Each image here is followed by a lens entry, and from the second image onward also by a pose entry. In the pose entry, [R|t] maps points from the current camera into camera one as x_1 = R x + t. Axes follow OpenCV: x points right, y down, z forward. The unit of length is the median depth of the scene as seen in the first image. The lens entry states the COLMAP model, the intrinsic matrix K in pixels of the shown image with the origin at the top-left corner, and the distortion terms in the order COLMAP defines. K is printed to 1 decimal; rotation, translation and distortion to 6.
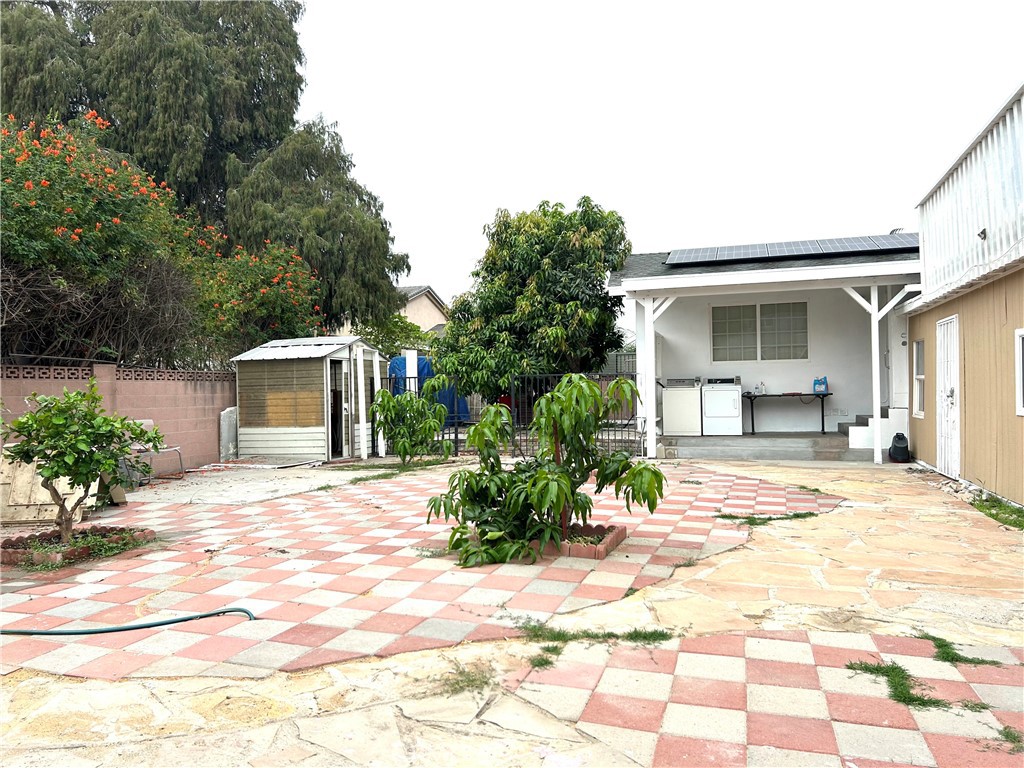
lens RADIAL K [[775.9, 0, 502.8], [0, 775.9, 389.3], [0, 0, 1]] dist [0.053847, -0.056527]
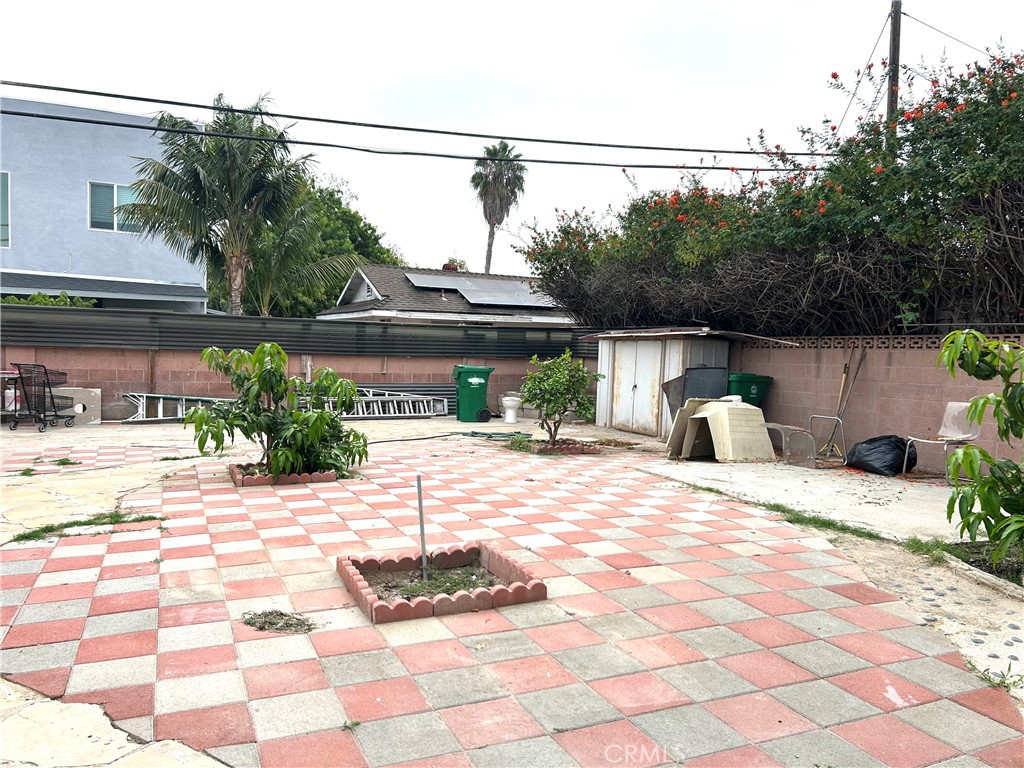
lens RADIAL K [[775.9, 0, 511.9], [0, 775.9, 384.2], [0, 0, 1]] dist [0.053847, -0.056527]
pose [[-0.720175, 0.027314, -0.693254, 0.567205], [-0.013132, 0.998509, 0.052982, -0.019040], [0.693668, 0.047260, -0.718743, 1.814087]]
